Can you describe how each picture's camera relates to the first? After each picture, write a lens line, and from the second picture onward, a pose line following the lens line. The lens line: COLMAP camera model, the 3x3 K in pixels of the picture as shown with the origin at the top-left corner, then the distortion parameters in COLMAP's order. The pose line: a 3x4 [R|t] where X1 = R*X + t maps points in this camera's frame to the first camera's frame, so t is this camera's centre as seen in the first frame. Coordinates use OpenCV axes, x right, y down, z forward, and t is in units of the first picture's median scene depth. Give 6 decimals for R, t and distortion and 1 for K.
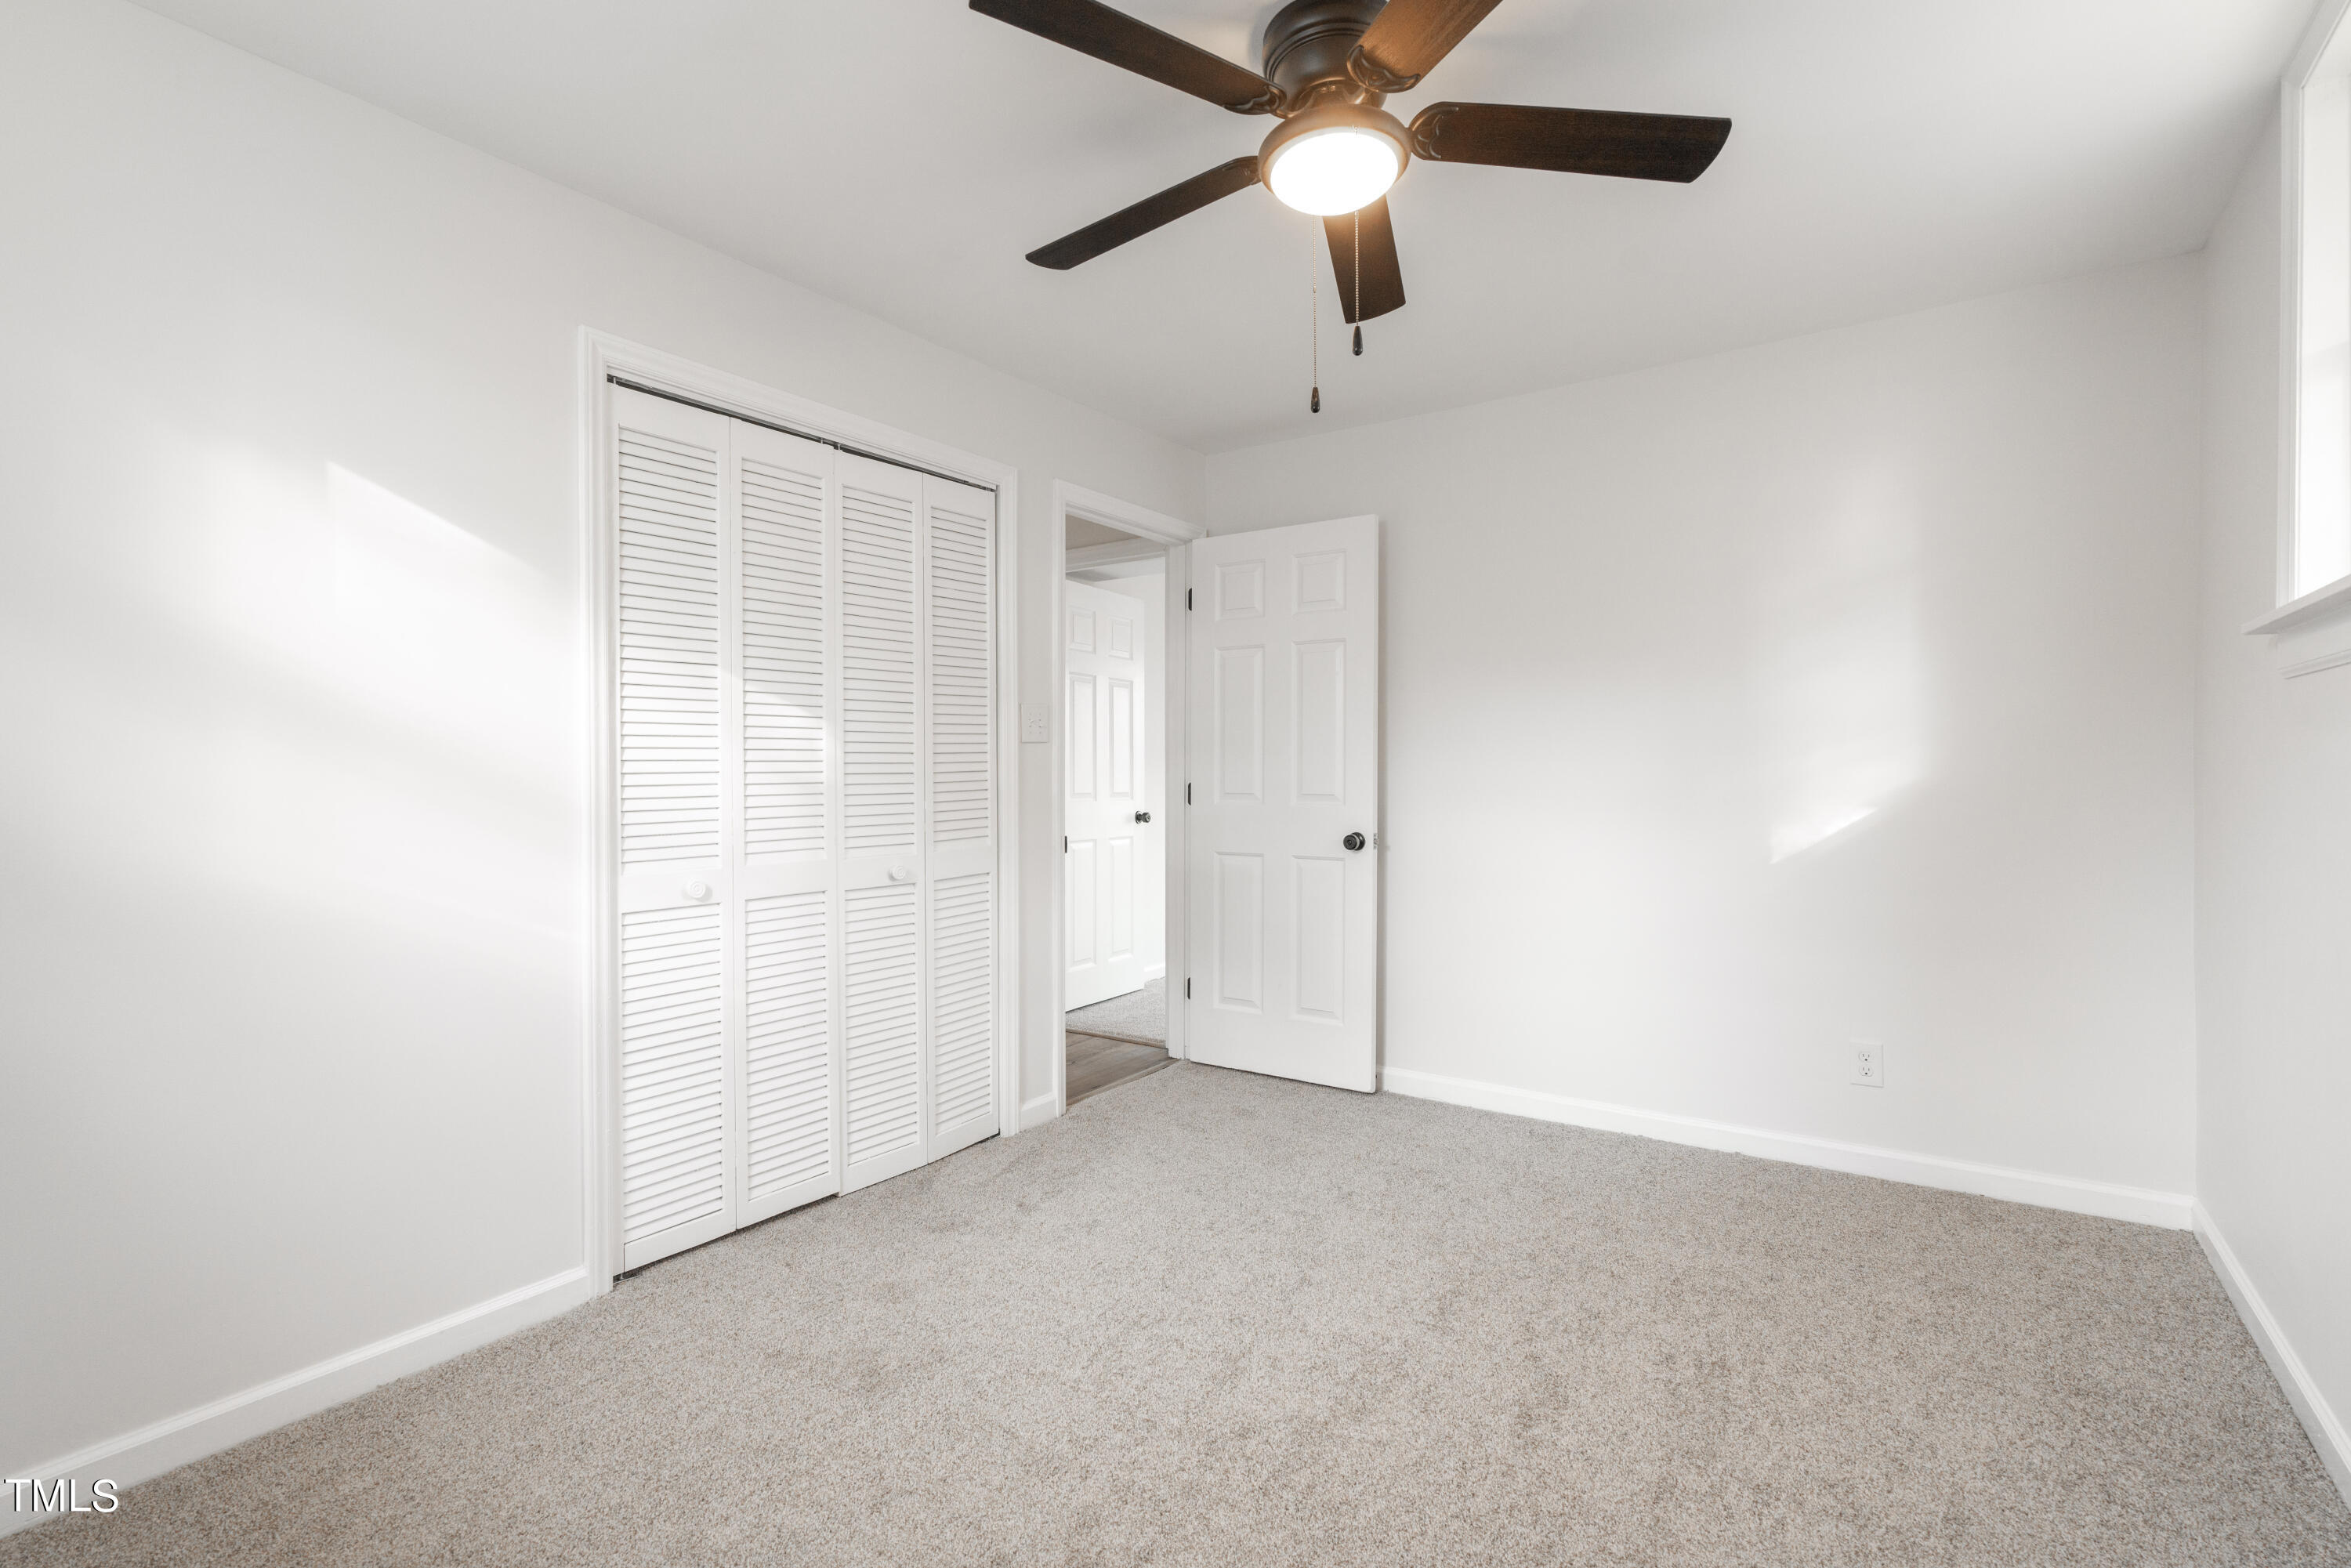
lens RADIAL K [[1042.8, 0, 1183.0], [0, 1042.8, 778.9], [0, 0, 1]] dist [-0.001604, 0.000772]
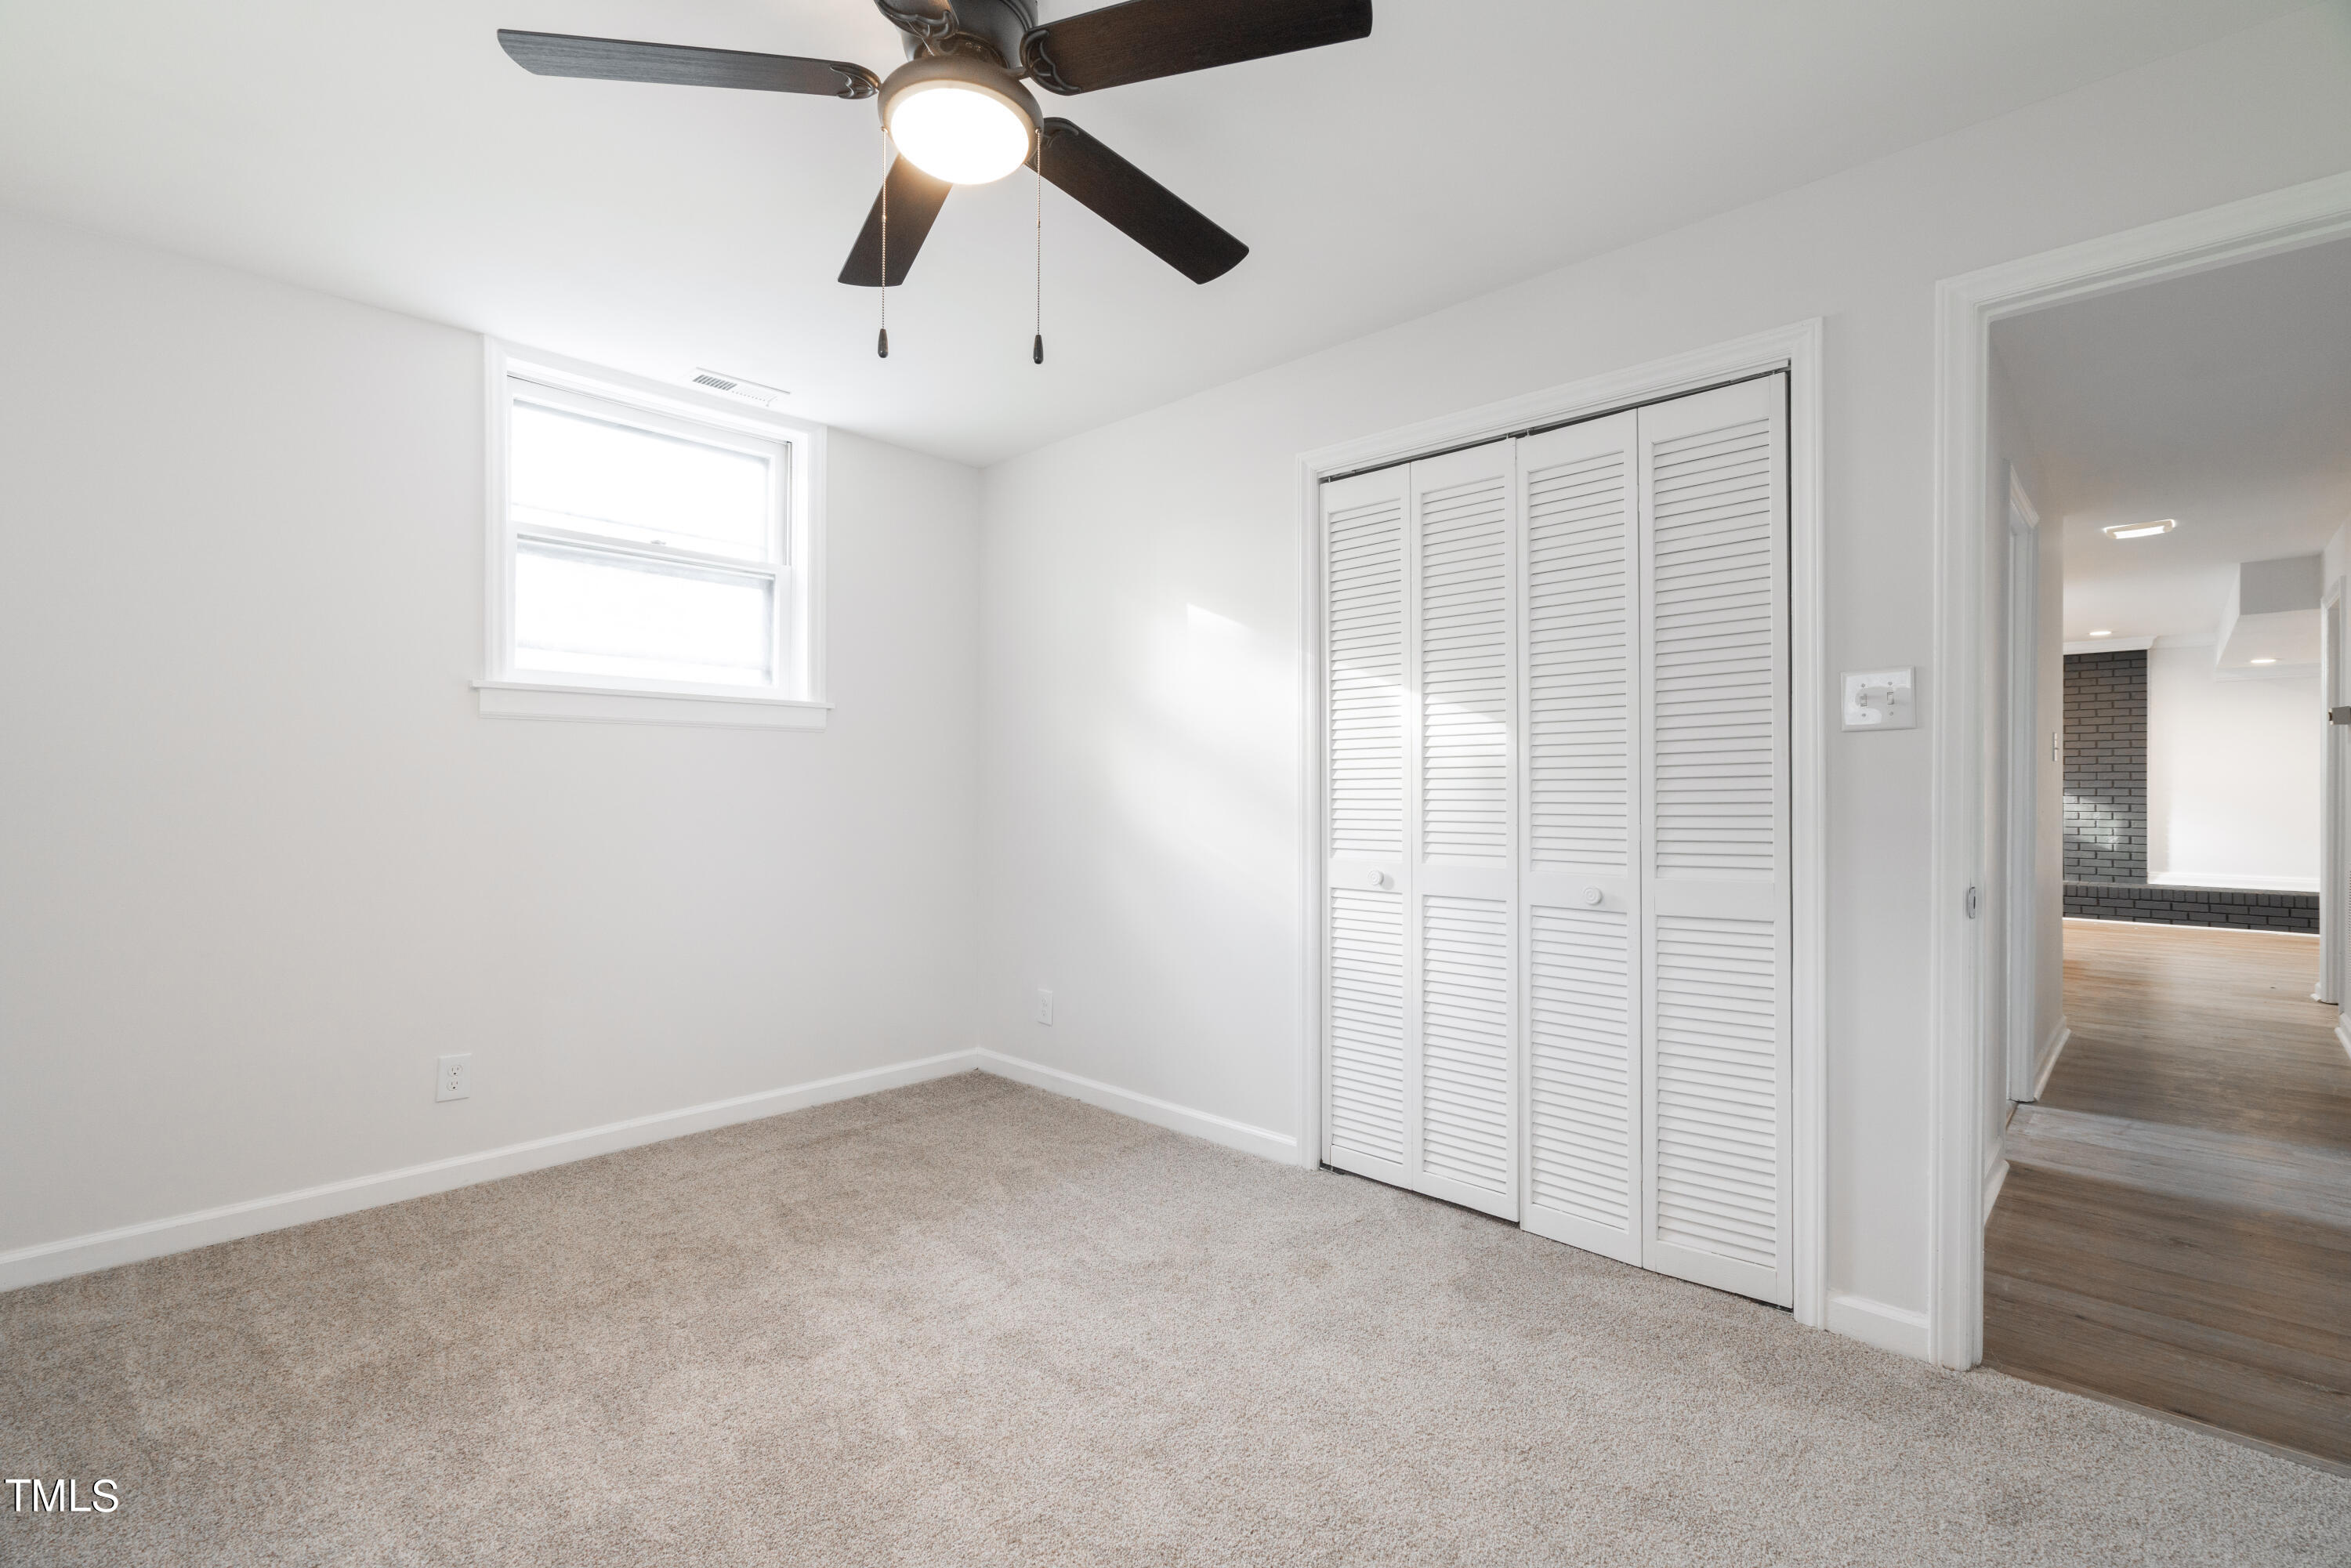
lens RADIAL K [[1042.8, 0, 1175.3], [0, 1042.8, 775.8], [0, 0, 1]] dist [-0.001604, 0.000772]
pose [[-0.124800, -0.006026, -0.992164, 0.695749], [-0.007214, 0.999961, -0.005166, -0.001472], [0.992156, 0.006513, -0.124838, 0.869122]]
